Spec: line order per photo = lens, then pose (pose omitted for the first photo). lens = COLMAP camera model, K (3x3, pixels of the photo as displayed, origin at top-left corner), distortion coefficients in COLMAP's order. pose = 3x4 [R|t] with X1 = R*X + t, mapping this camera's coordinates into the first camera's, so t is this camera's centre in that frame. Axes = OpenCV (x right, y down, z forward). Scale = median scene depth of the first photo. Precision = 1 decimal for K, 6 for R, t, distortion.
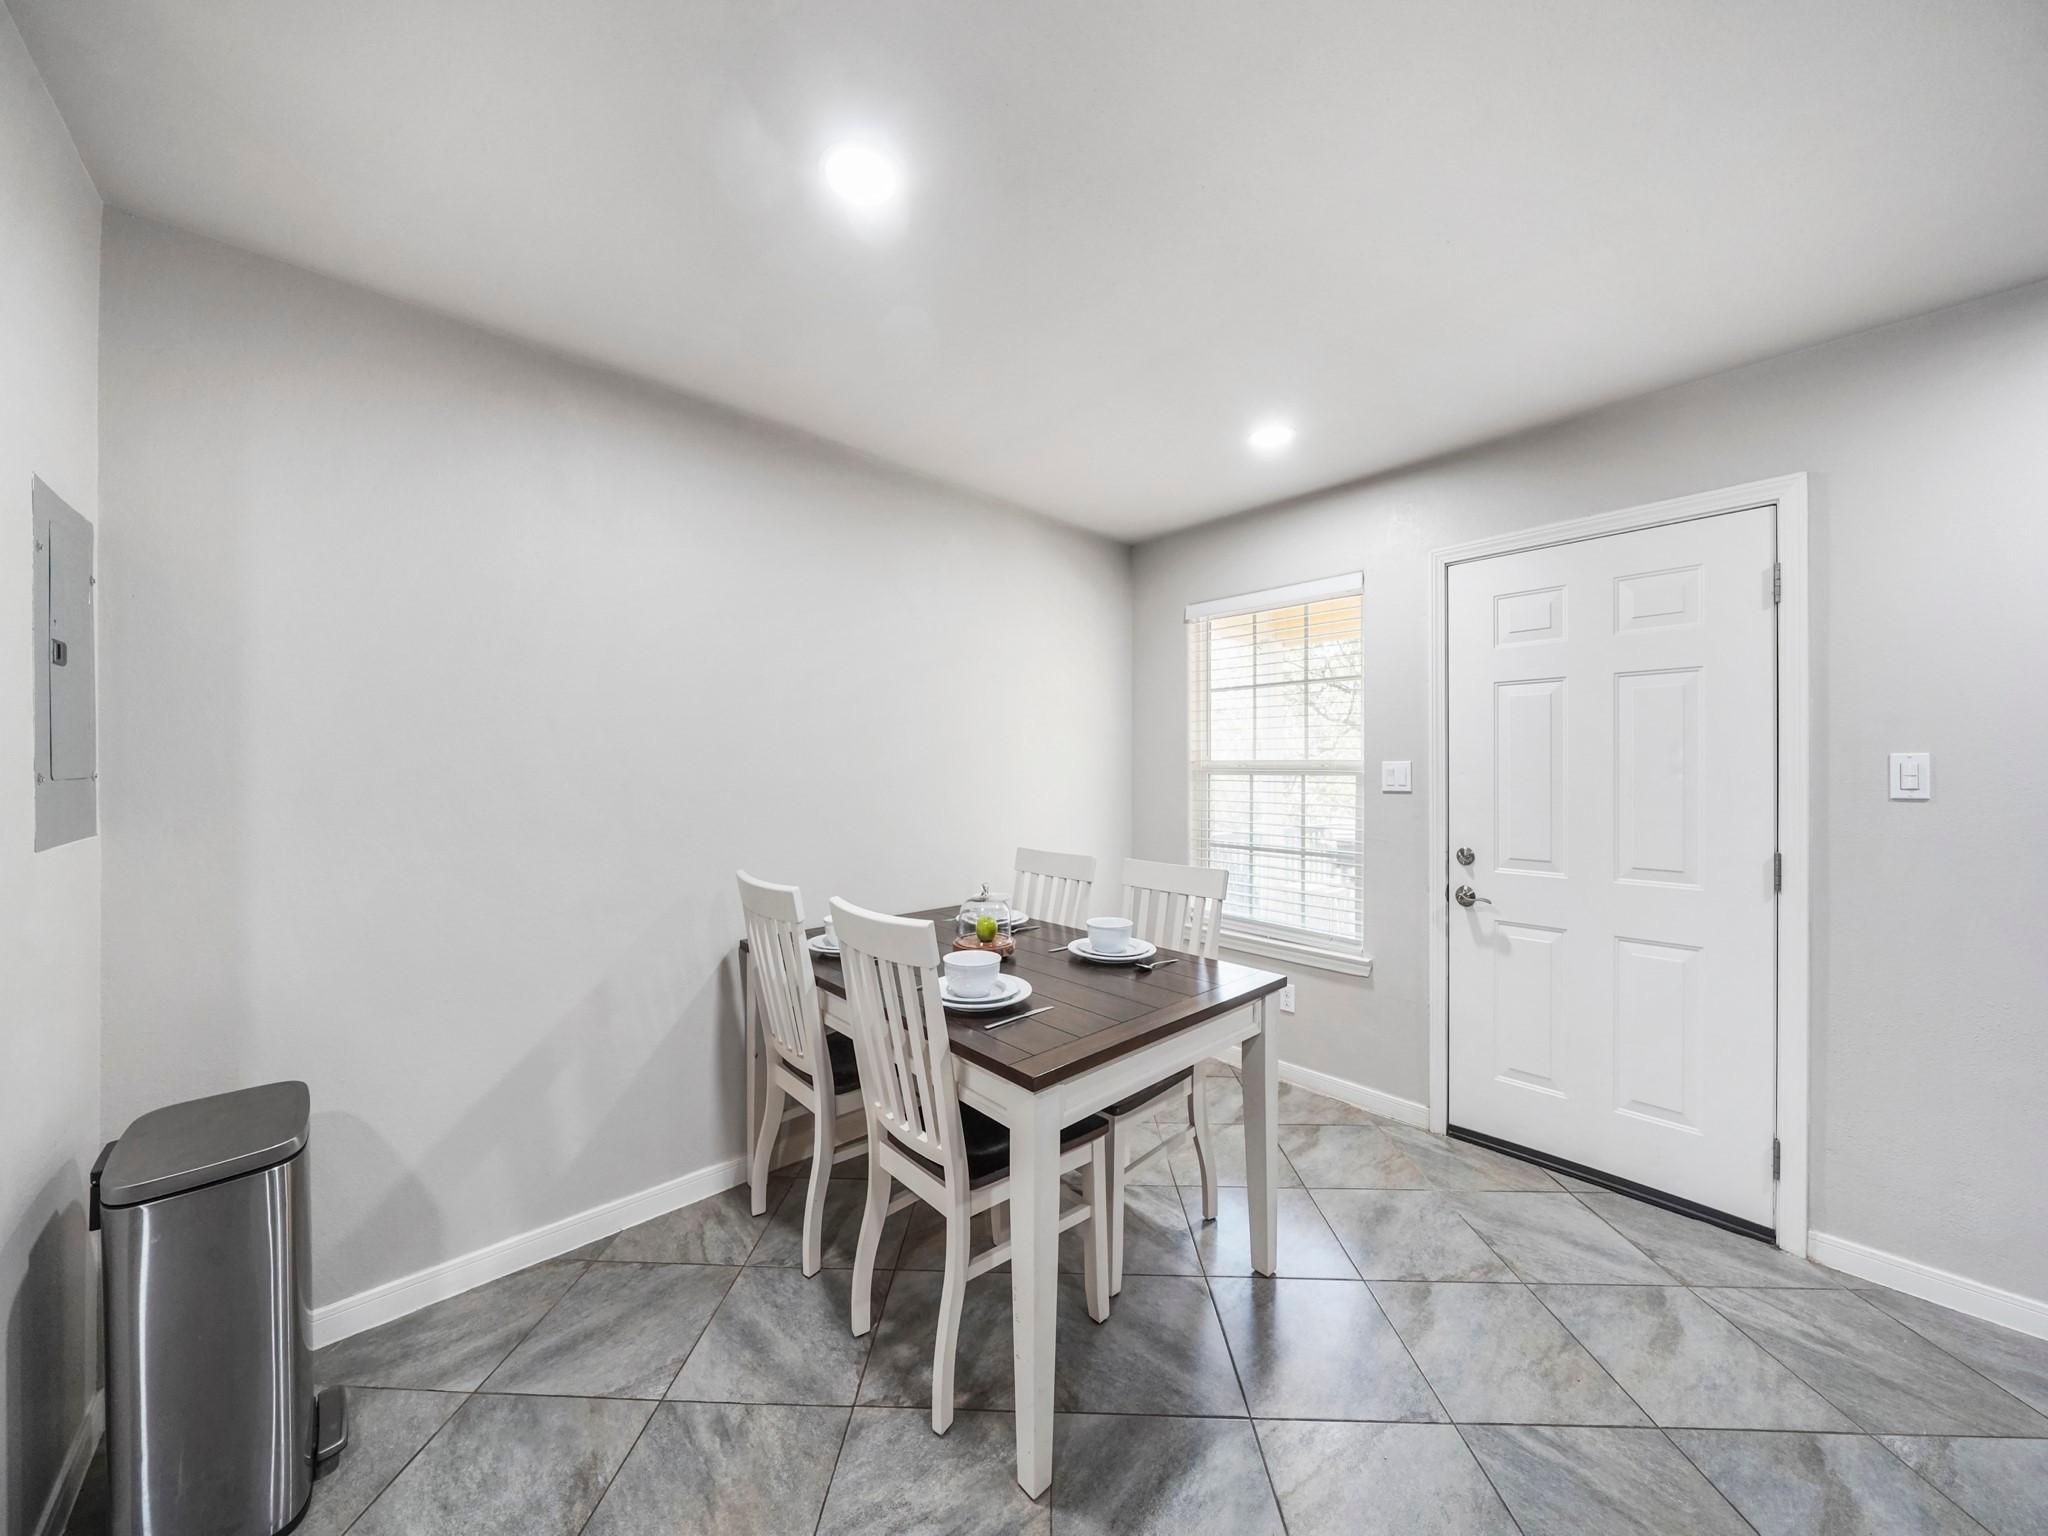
lens RADIAL K [[713.2, 0, 1024.0], [0, 713.2, 768.0], [0, 0, 1]] dist [-0.000573, -0.000024]
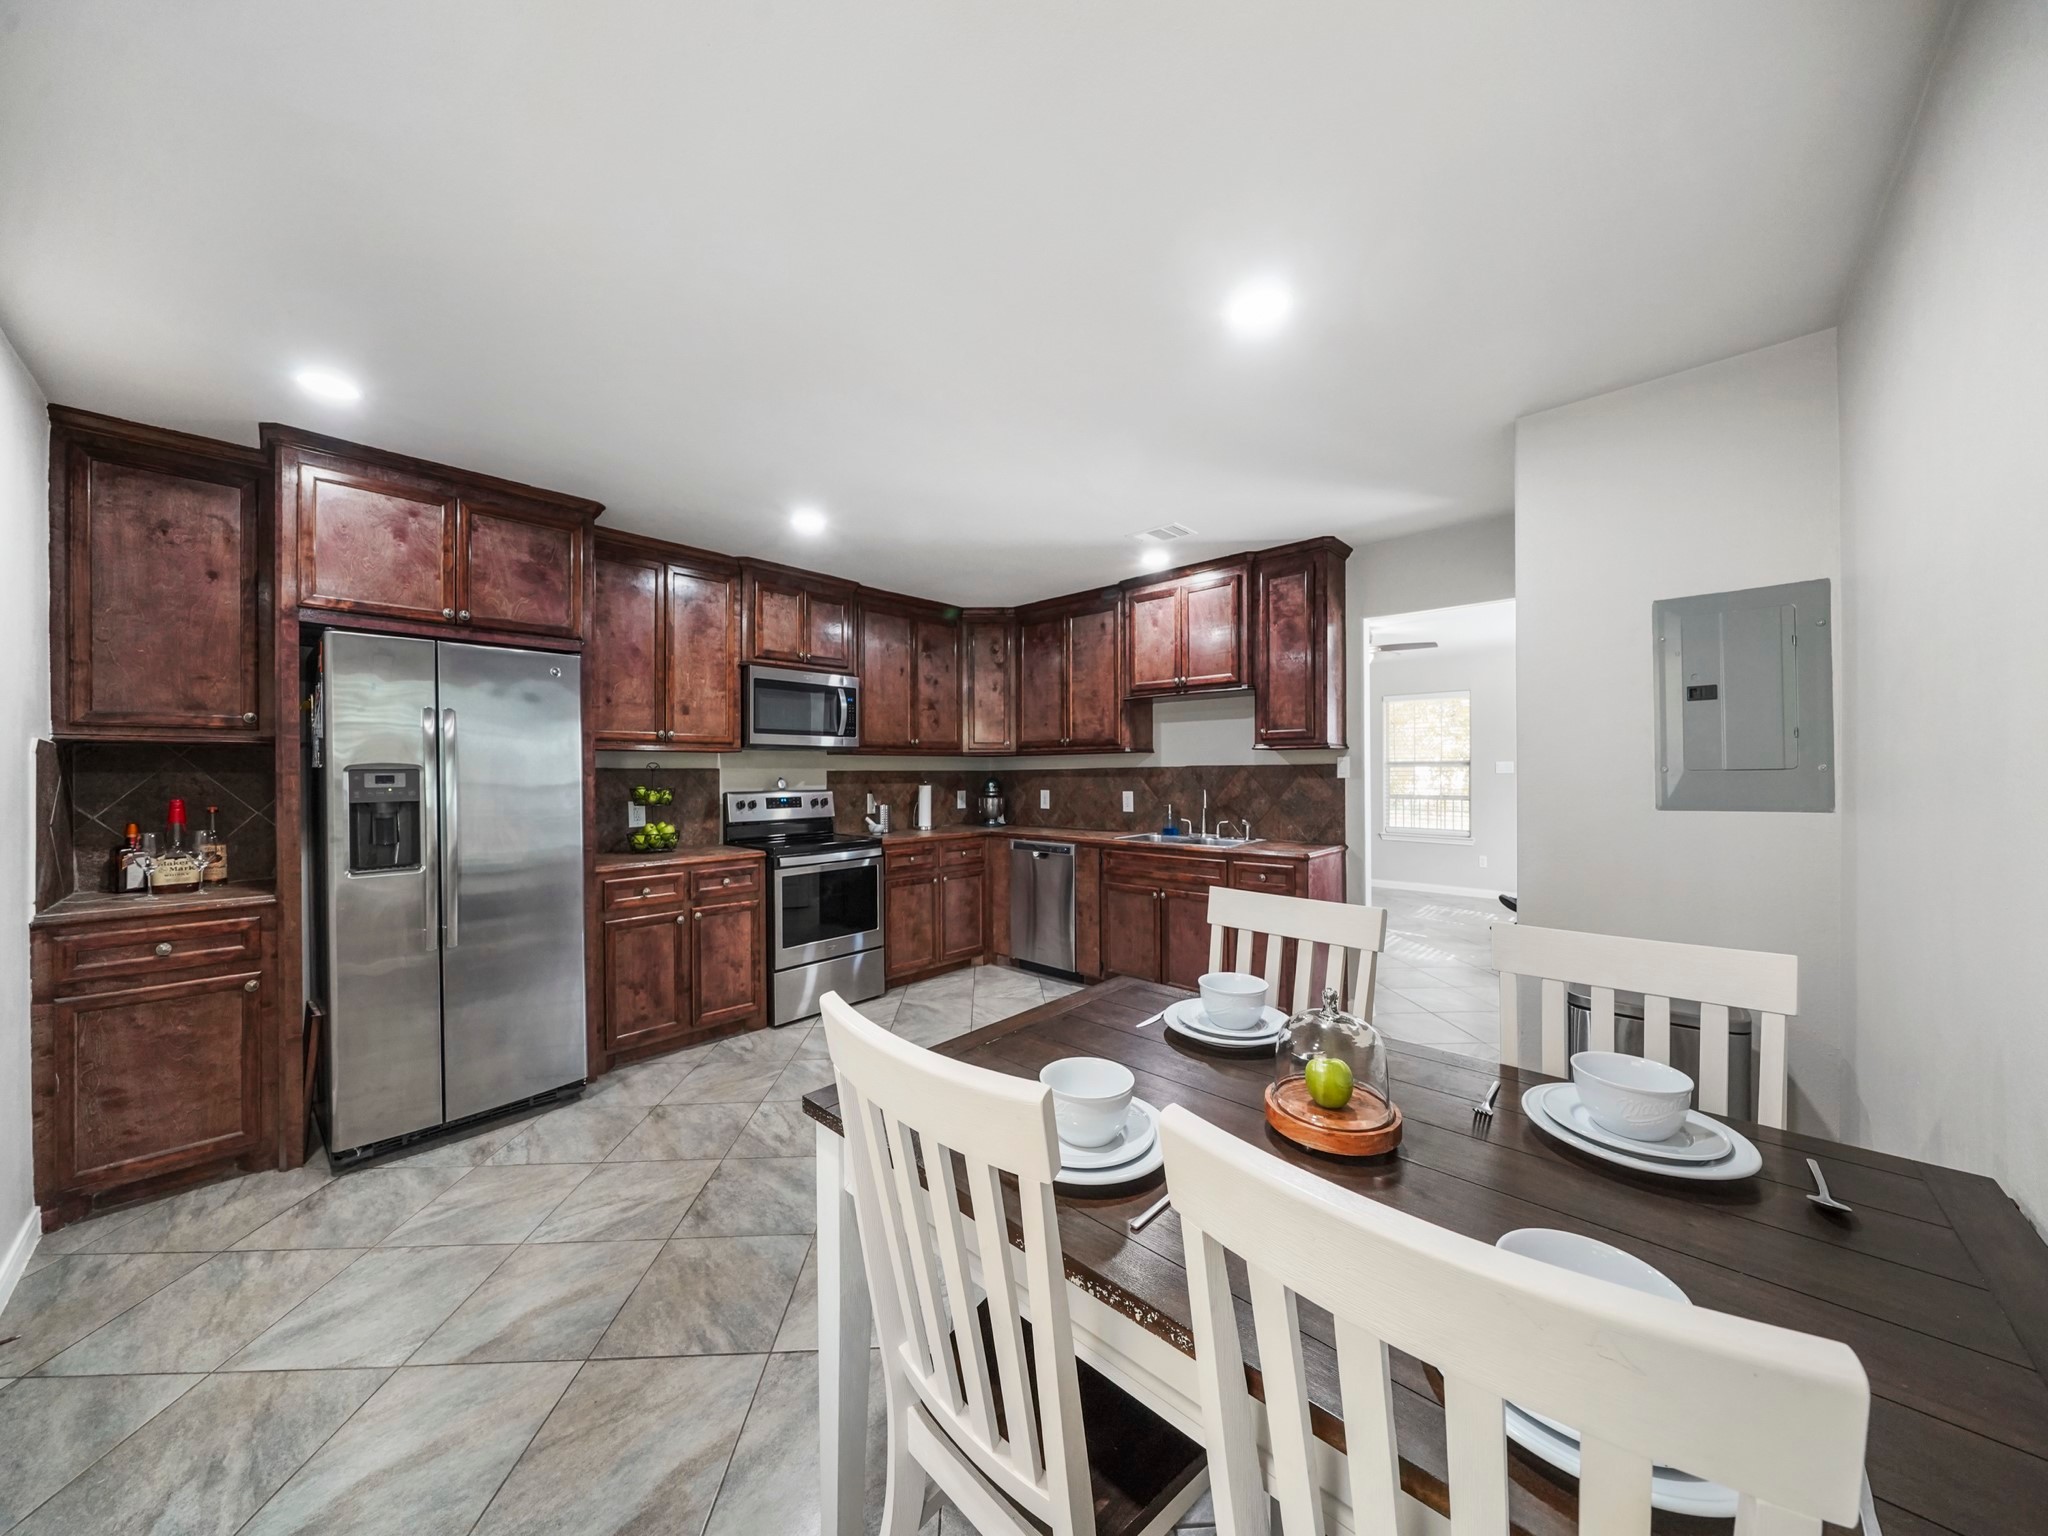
lens RADIAL K [[707.3, 0, 1016.9], [0, 707.3, 773.6], [0, 0, 1]] dist [0.000359, 0.000024]
pose [[-0.997516, 0.009978, -0.069726, 0.159881], [0.009824, 0.999948, 0.002561, 0.007723], [0.069748, 0.001869, -0.997563, 1.215307]]
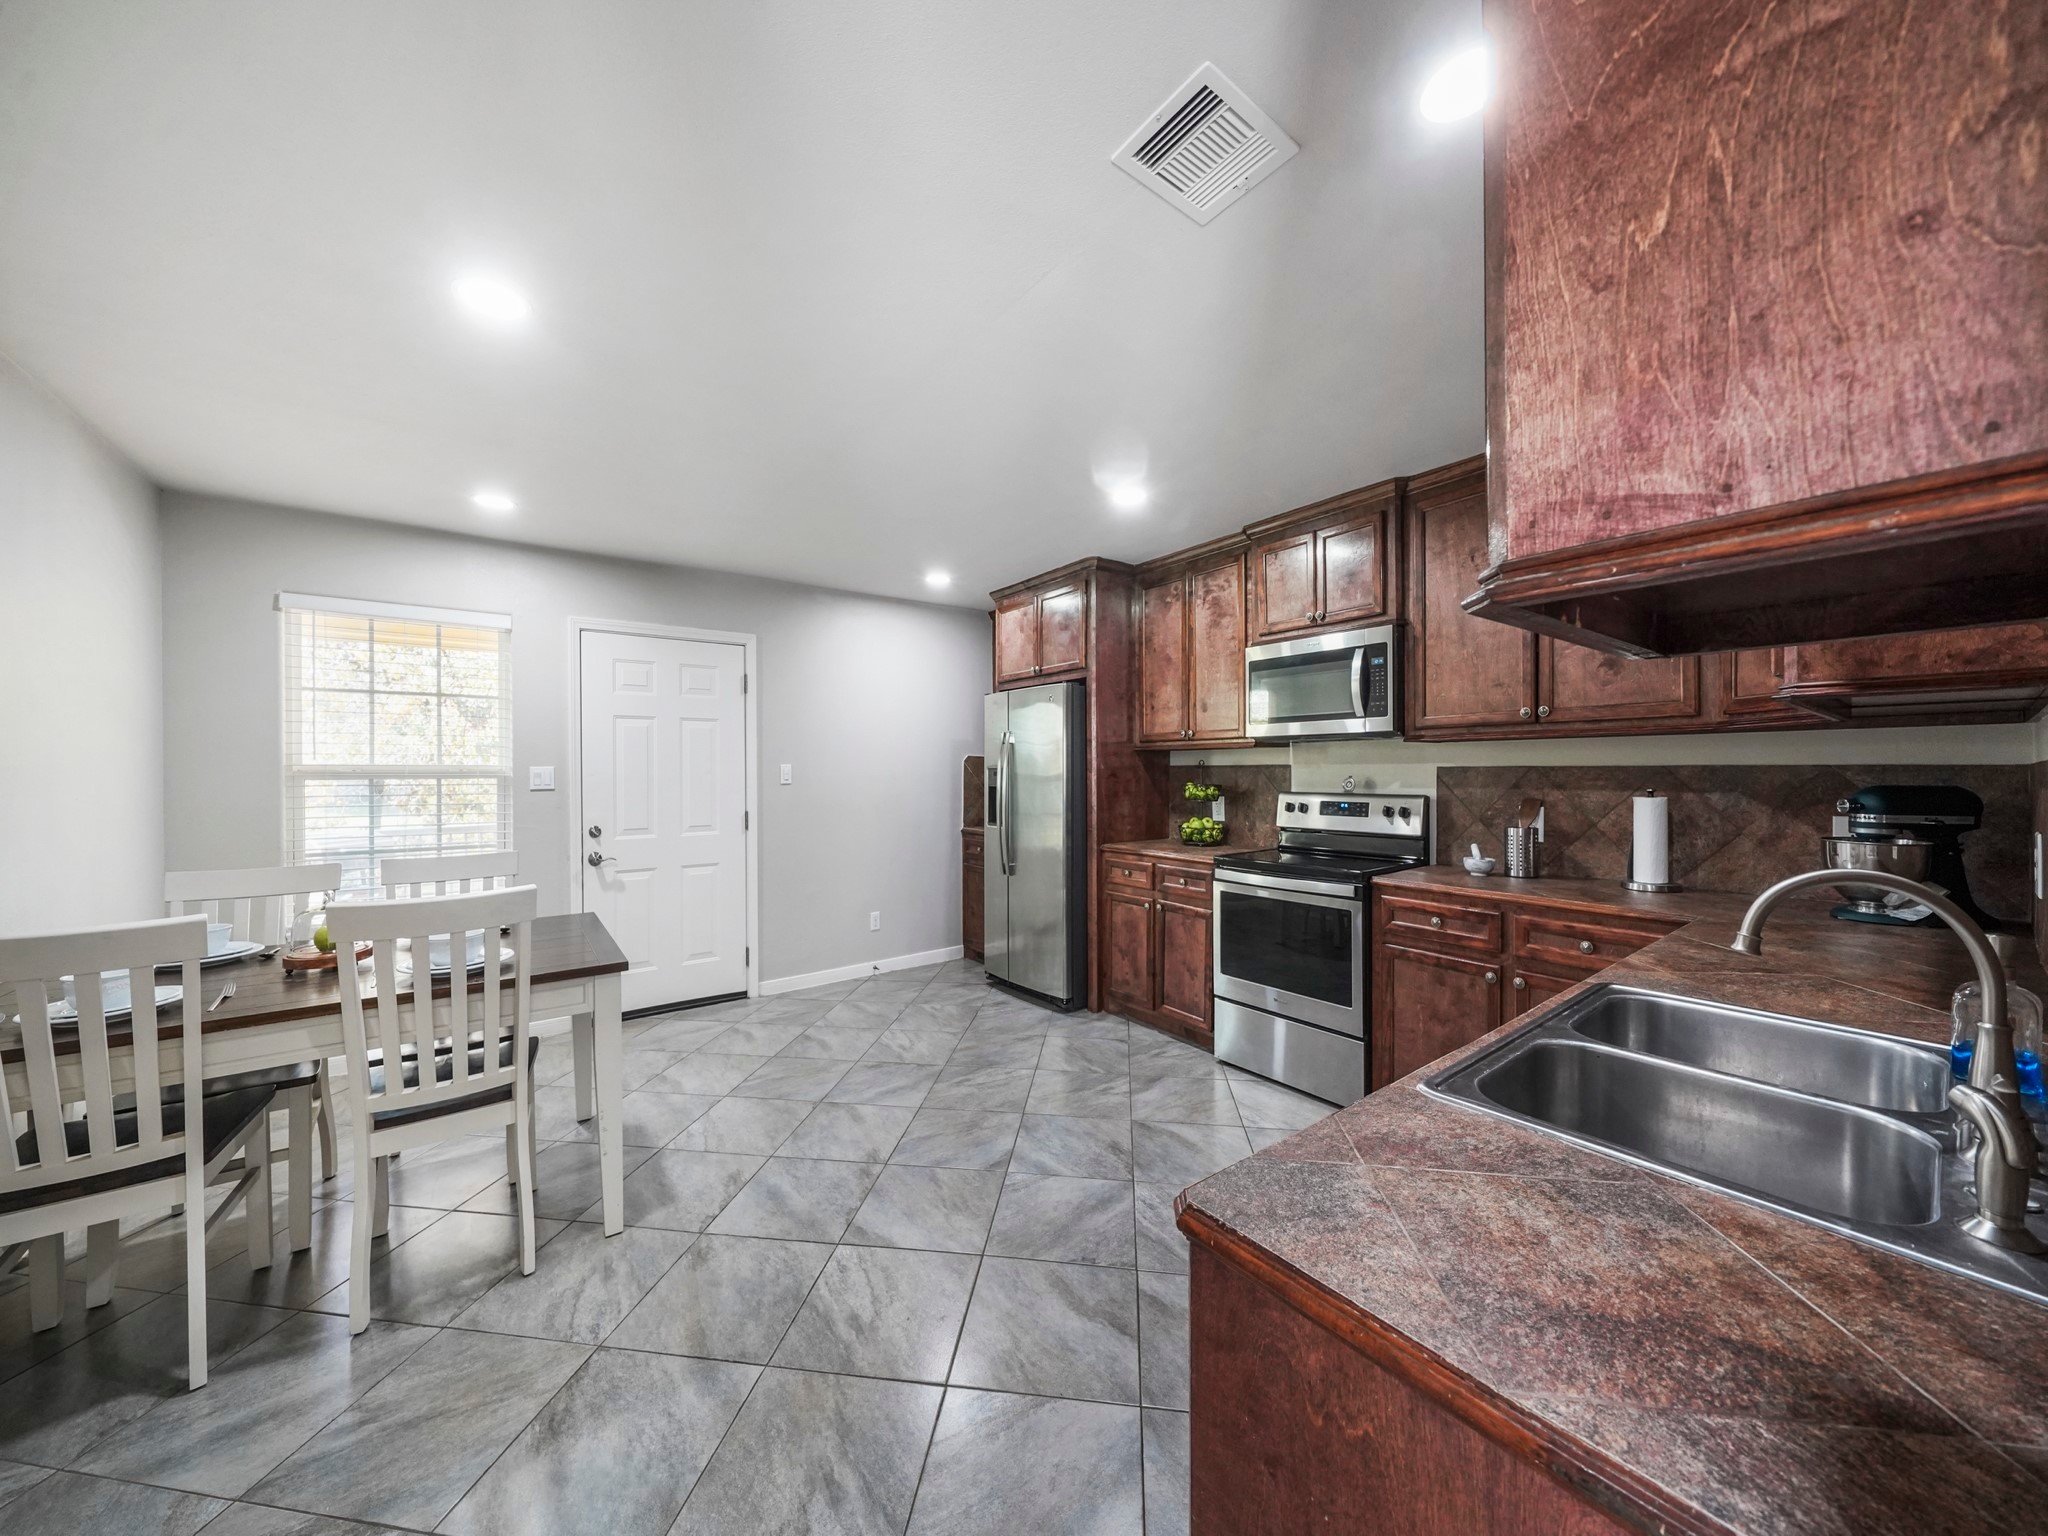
lens RADIAL K [[707.3, 0, 1016.9], [0, 707.3, 773.6], [0, 0, 1]] dist [0.000359, 0.000024]
pose [[0.112809, -0.002691, 0.993613, -0.732630], [0.005529, 0.999983, 0.002080, 0.005651], [-0.993601, 0.005259, 0.112821, -0.026290]]
